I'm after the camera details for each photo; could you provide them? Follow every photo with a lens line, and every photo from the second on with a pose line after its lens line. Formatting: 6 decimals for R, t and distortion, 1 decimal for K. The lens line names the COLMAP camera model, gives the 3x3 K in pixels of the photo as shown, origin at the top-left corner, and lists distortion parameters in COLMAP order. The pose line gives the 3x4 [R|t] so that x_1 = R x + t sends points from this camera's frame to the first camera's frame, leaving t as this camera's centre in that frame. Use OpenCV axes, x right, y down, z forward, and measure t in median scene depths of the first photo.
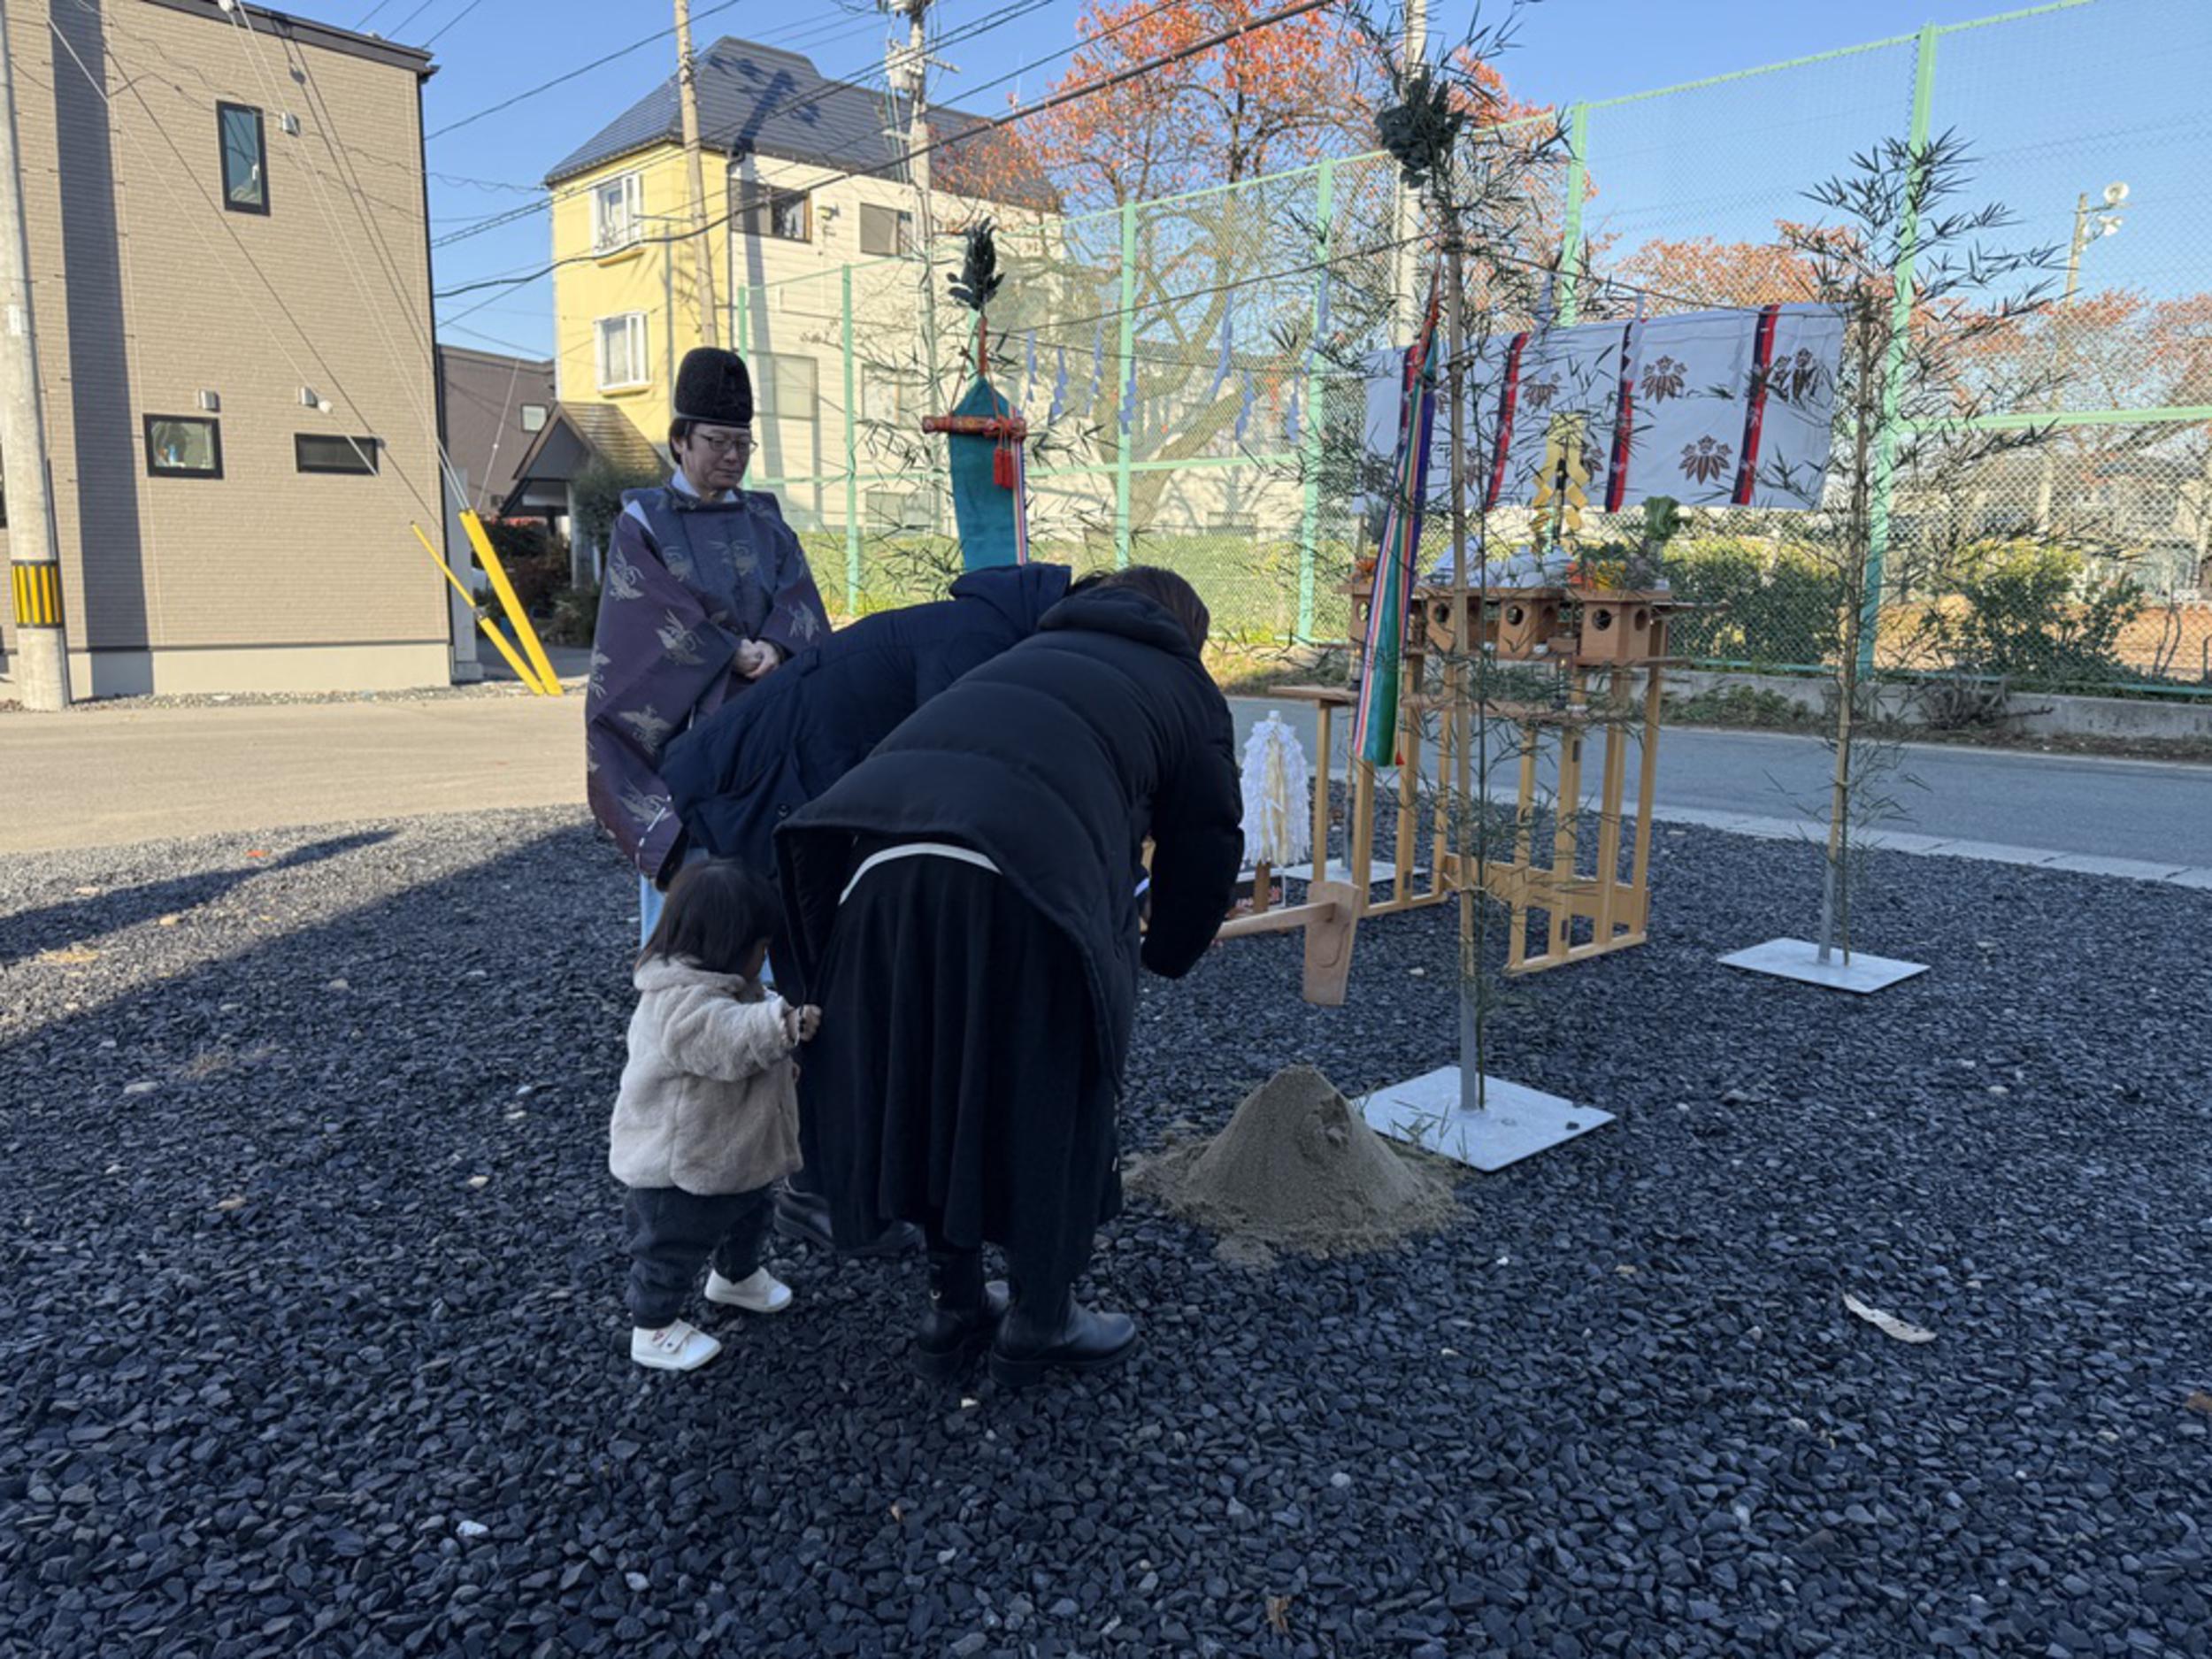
lens RADIAL K [[1589.4, 0, 1106.0], [0, 1589.4, 829.5], [0, 0, 1]] dist [0.007660, 0.006050]
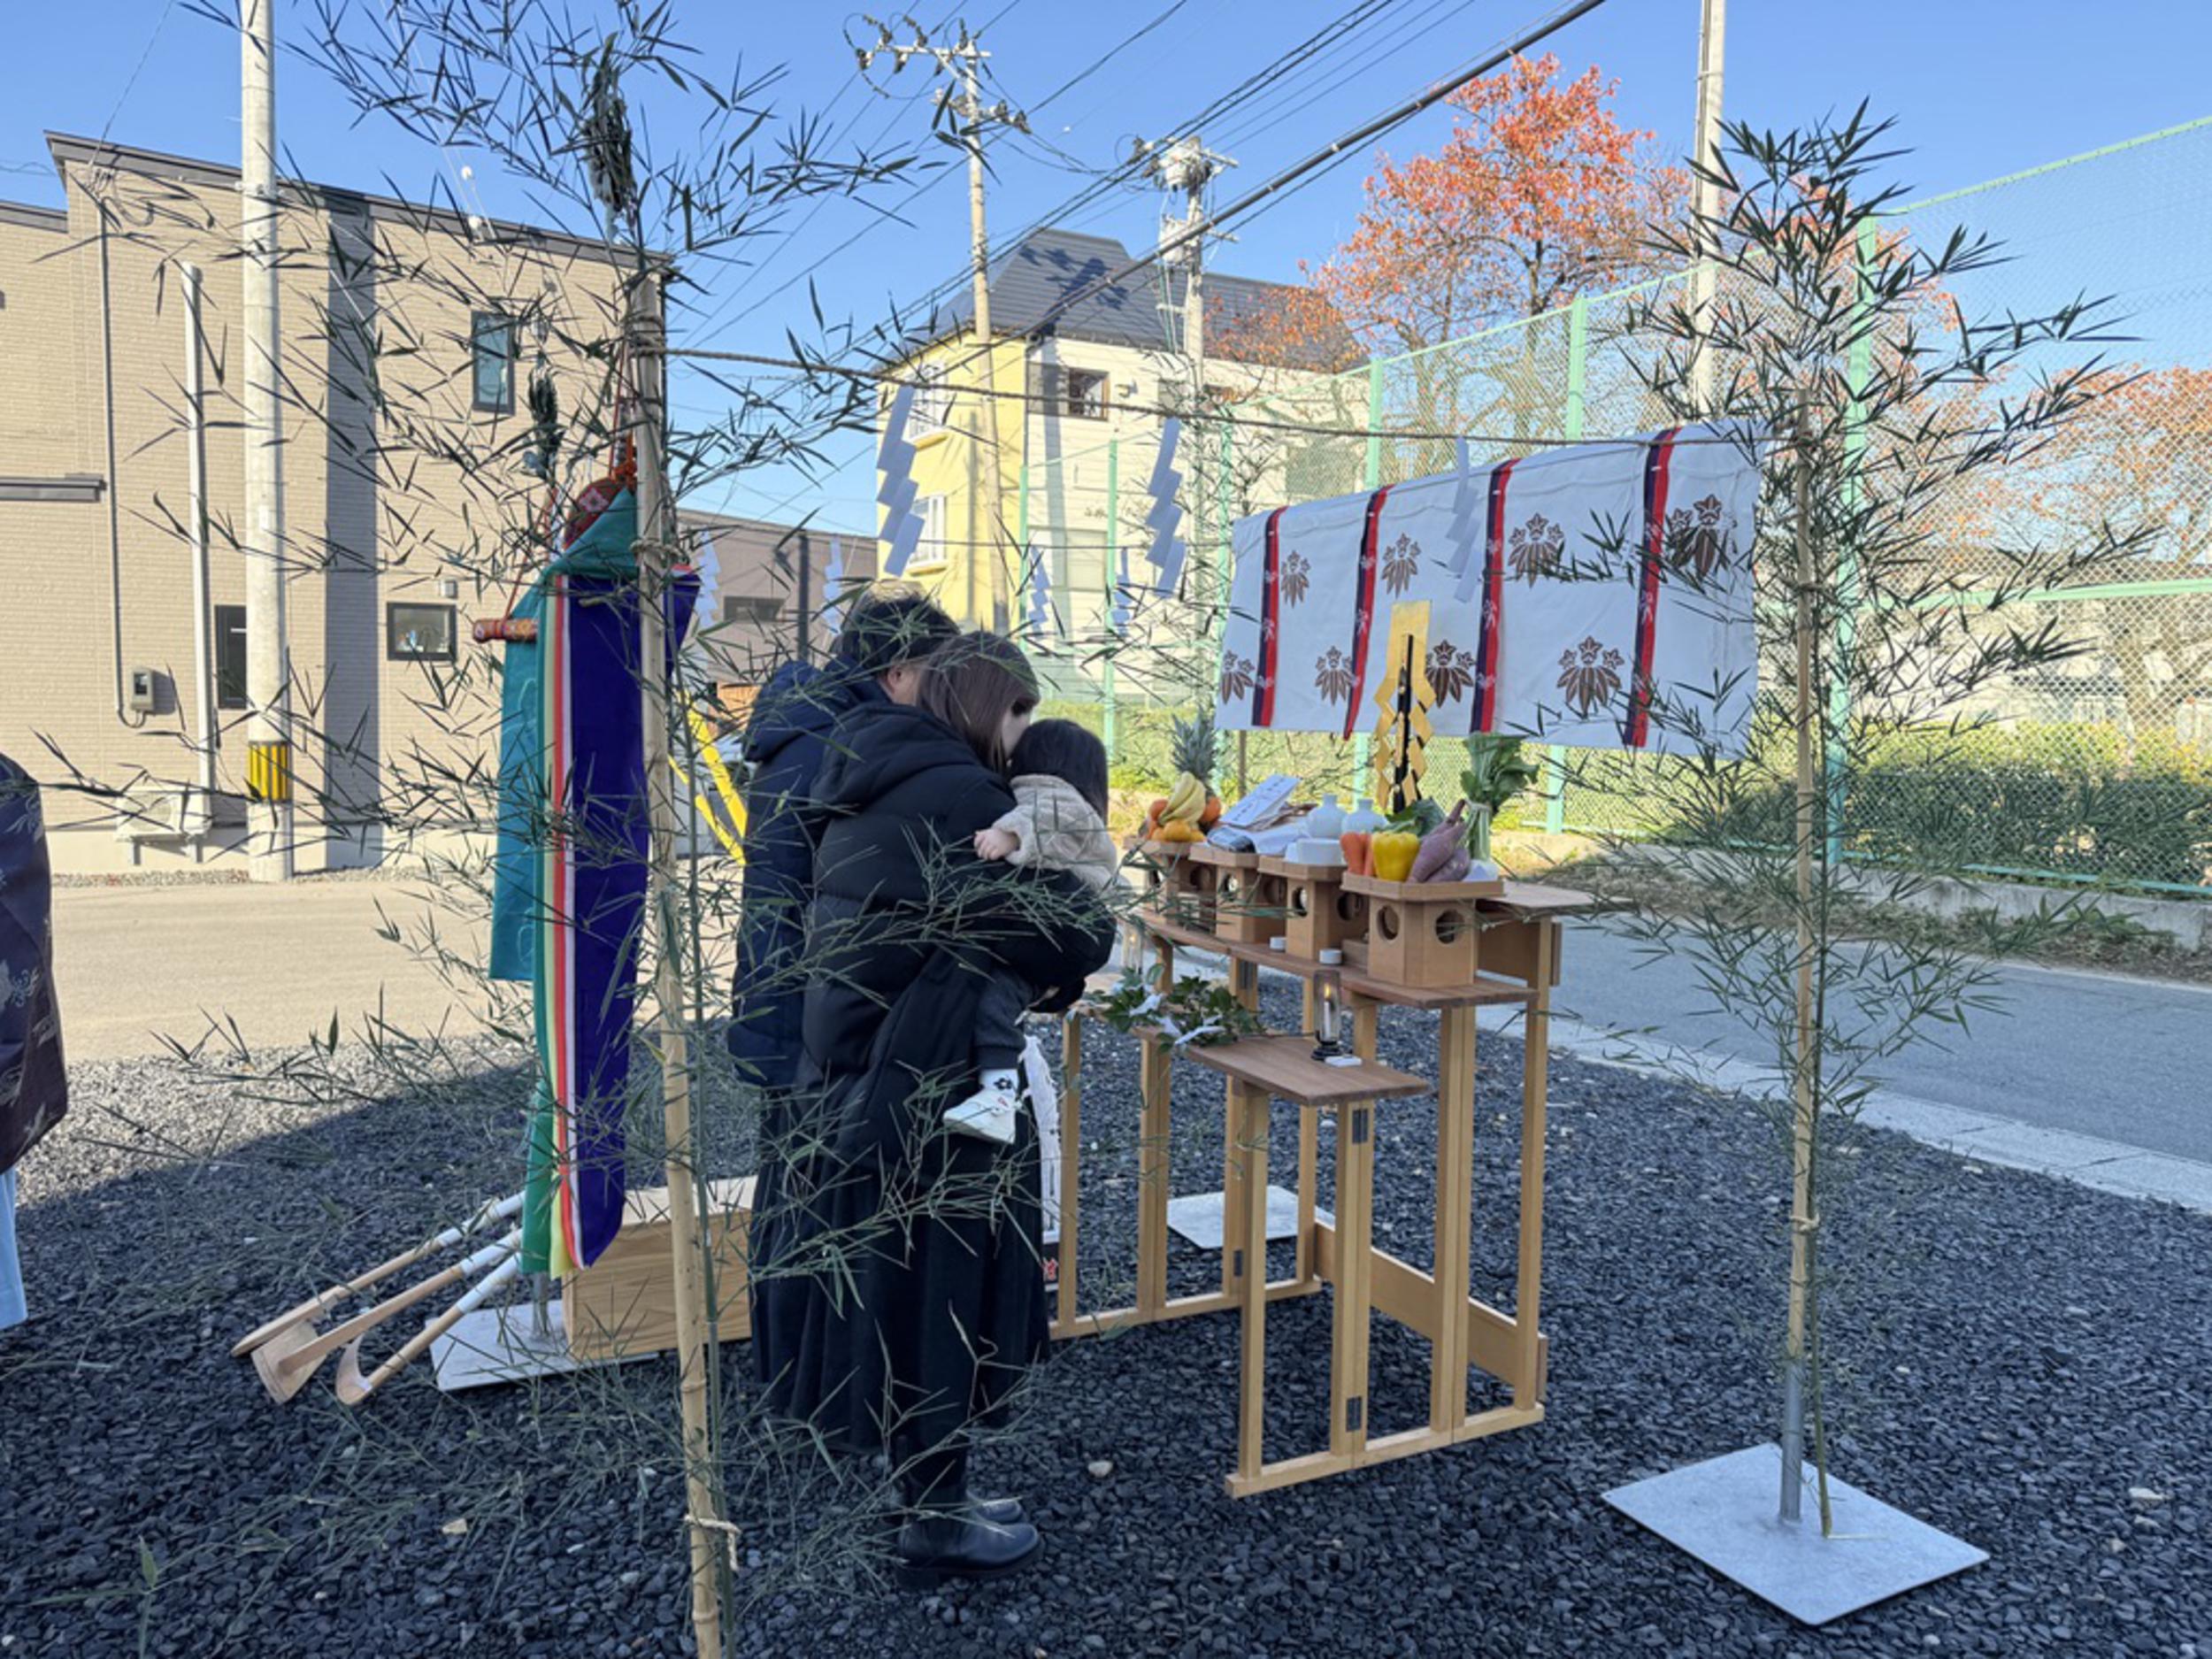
lens RADIAL K [[1564.3, 0, 1106.0], [0, 1564.3, 829.5], [0, 0, 1]] dist [0.094328, -0.135457]
pose [[0.966350, 0.022926, -0.256207, 0.125822], [-0.048058, 0.994574, -0.092266, -0.037007], [0.252702, 0.101474, 0.962208, 0.127000]]
